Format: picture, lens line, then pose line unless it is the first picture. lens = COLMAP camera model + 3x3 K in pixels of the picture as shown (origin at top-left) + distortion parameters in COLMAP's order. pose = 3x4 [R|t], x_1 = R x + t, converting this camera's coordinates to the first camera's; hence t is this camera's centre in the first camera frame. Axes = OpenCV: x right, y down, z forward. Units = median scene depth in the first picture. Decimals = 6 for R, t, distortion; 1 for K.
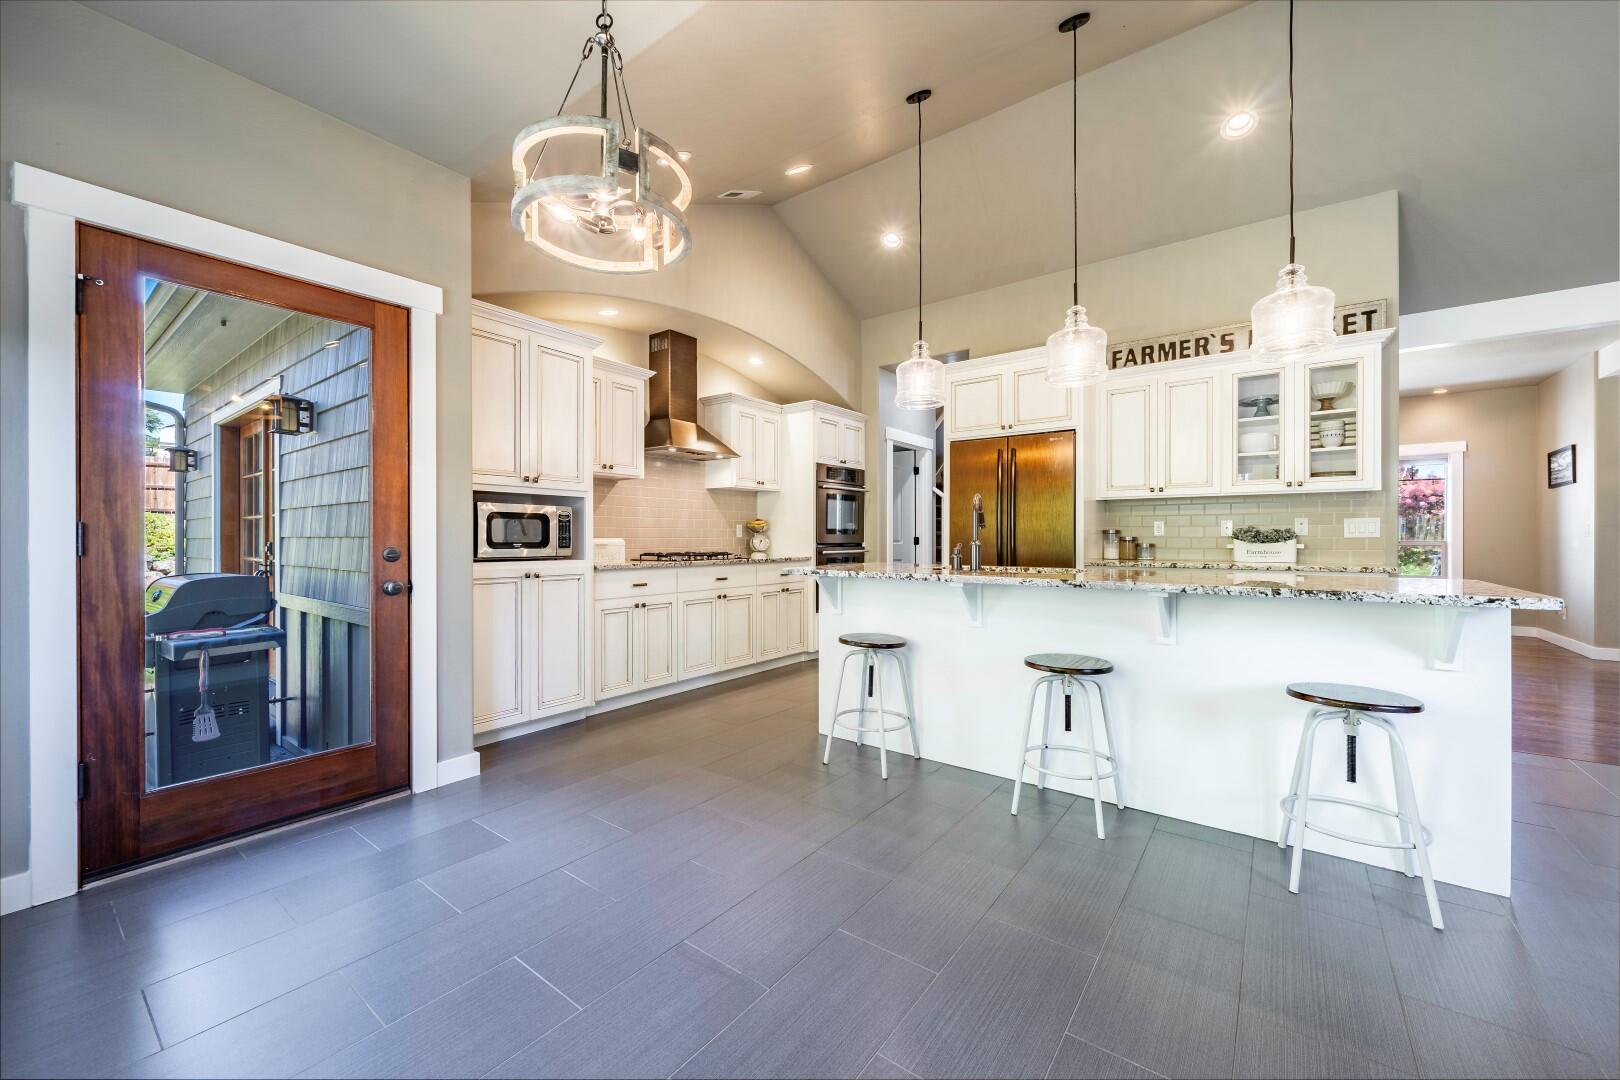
lens RADIAL K [[613.0, 0, 806.4], [0, 613.0, 528.3], [0, 0, 1]] dist [-0.001264, -0.000239]
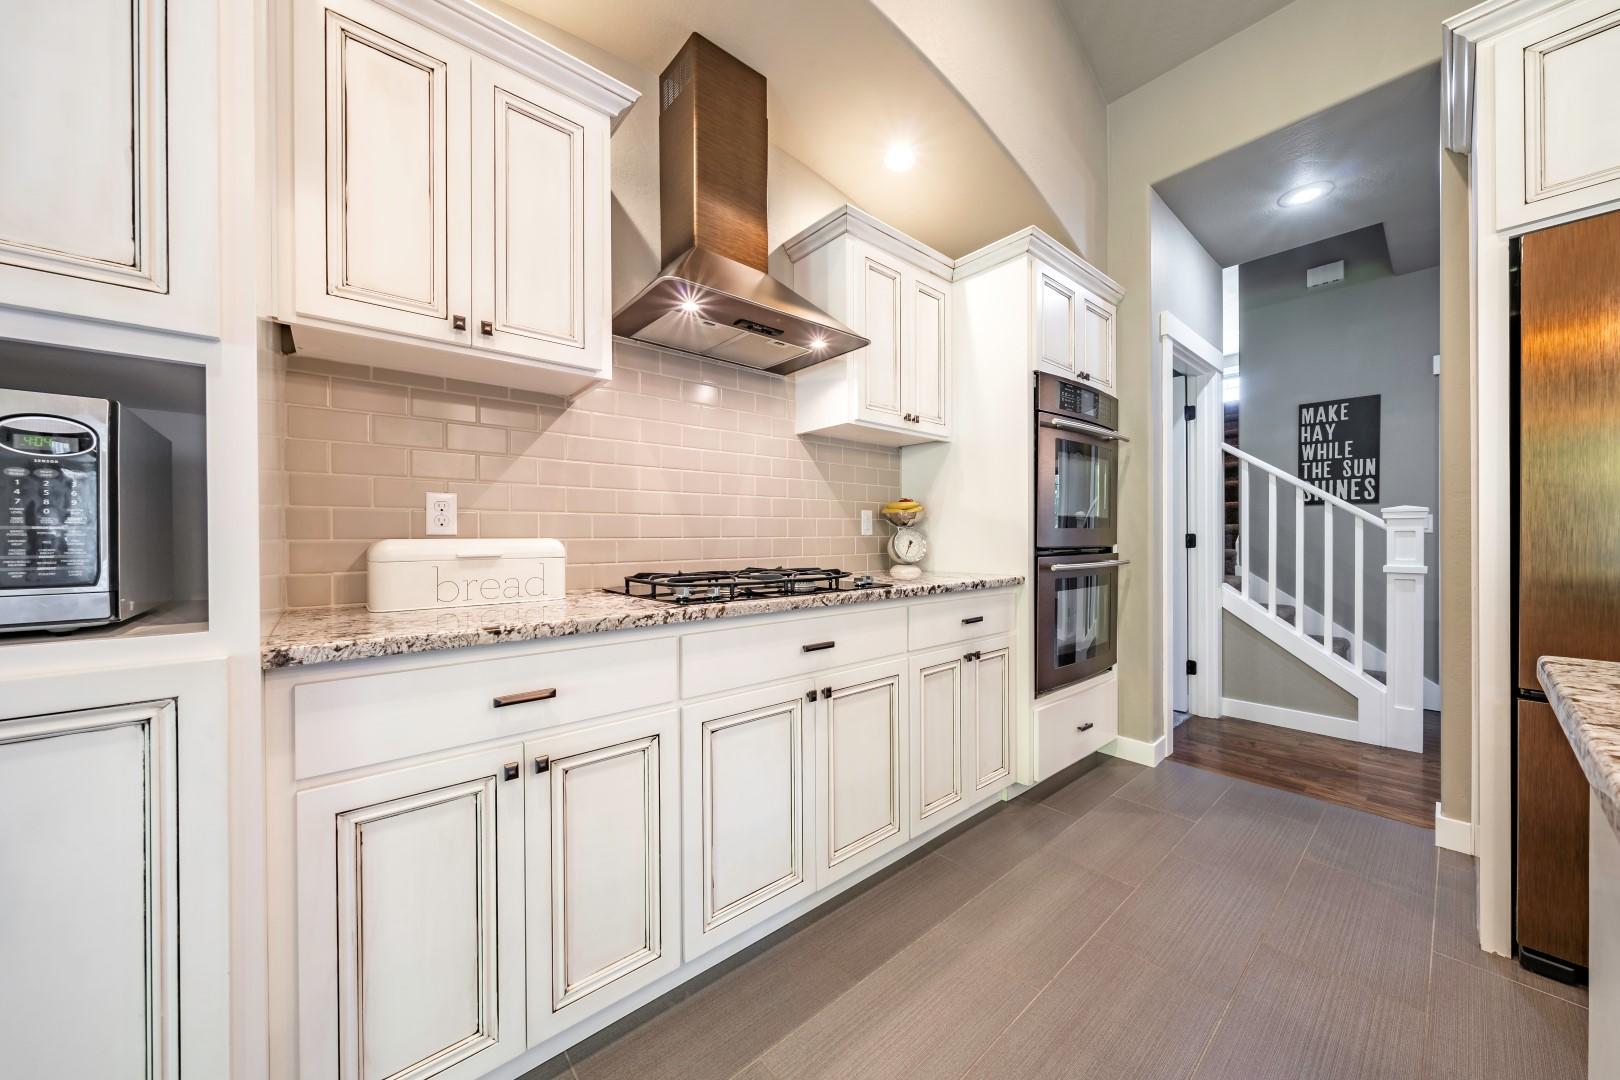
lens RADIAL K [[559.5, 0, 816.0], [0, 559.5, 540.6], [0, 0, 1]] dist [-0.001930, -0.000430]
pose [[0.979212, -0.003593, -0.202806, -0.073464], [0.007922, 0.999758, 0.020540, 0.011753], [0.202683, -0.021719, 0.979004, 0.698049]]
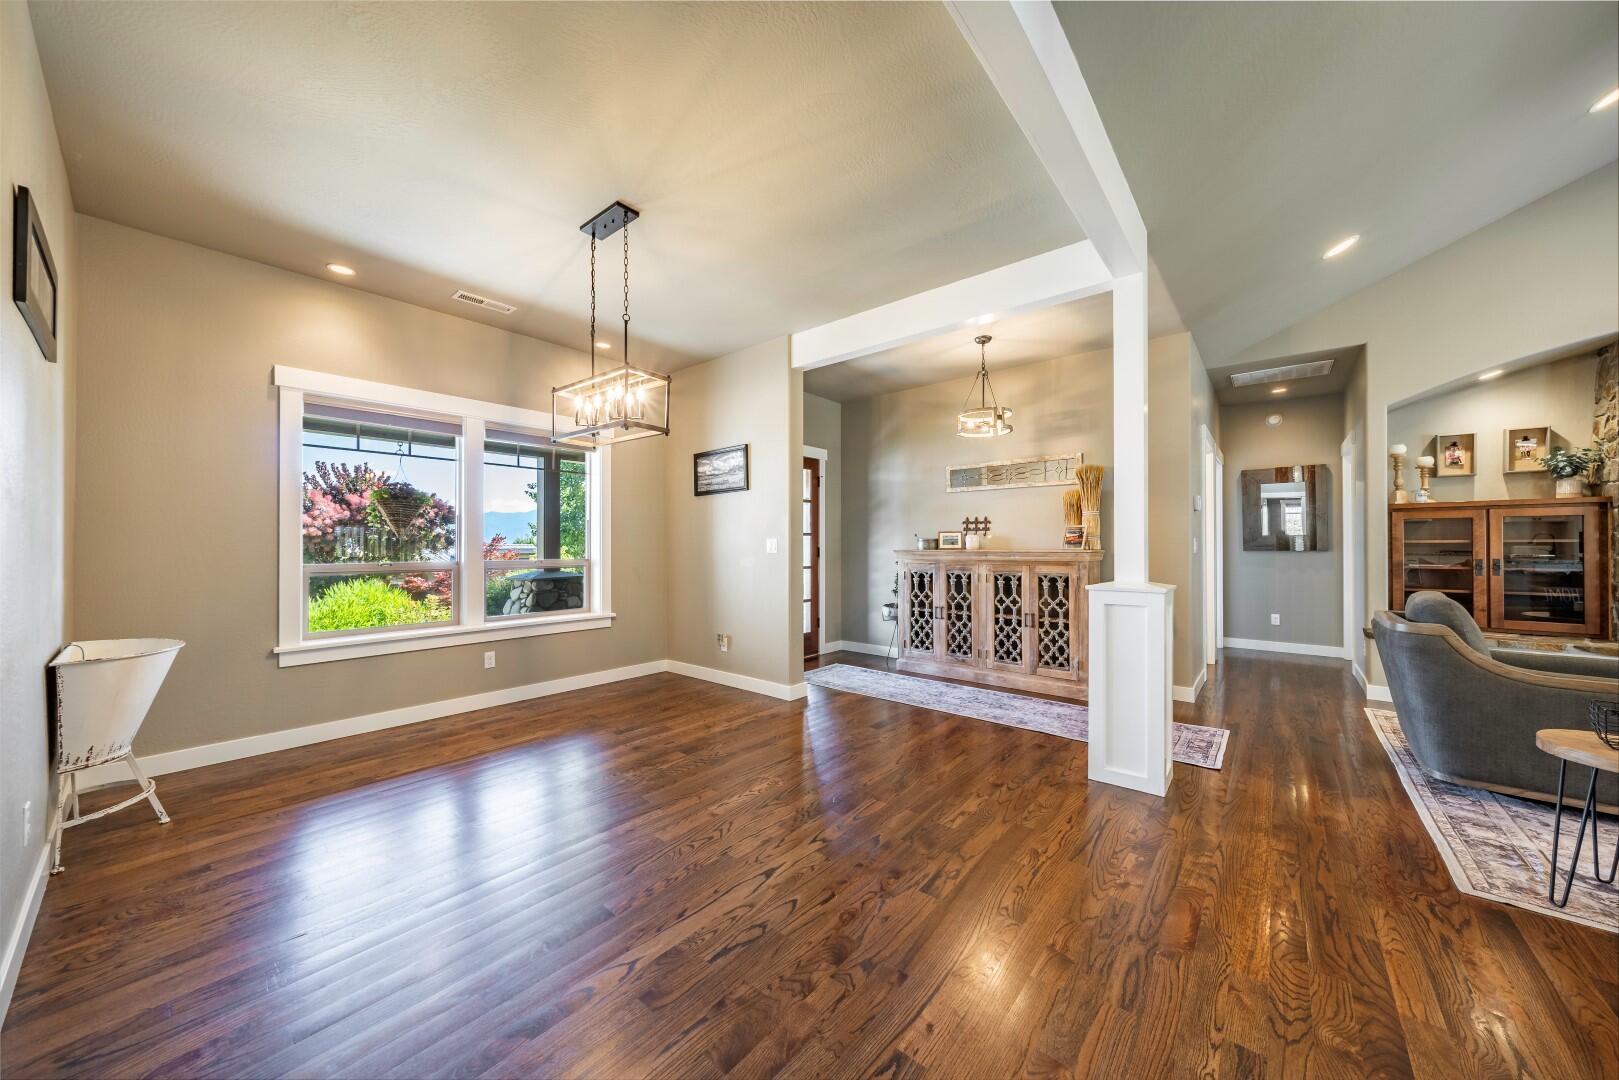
lens RADIAL K [[559.2, 0, 819.8], [0, 559.2, 538.9], [0, 0, 1]] dist [-0.001930, -0.000430]
pose [[0.041112, 0.007482, 0.999127, 0.650611], [-0.013959, 0.999879, -0.006914, -0.004455], [-0.999057, -0.013663, 0.041212, 1.138371]]
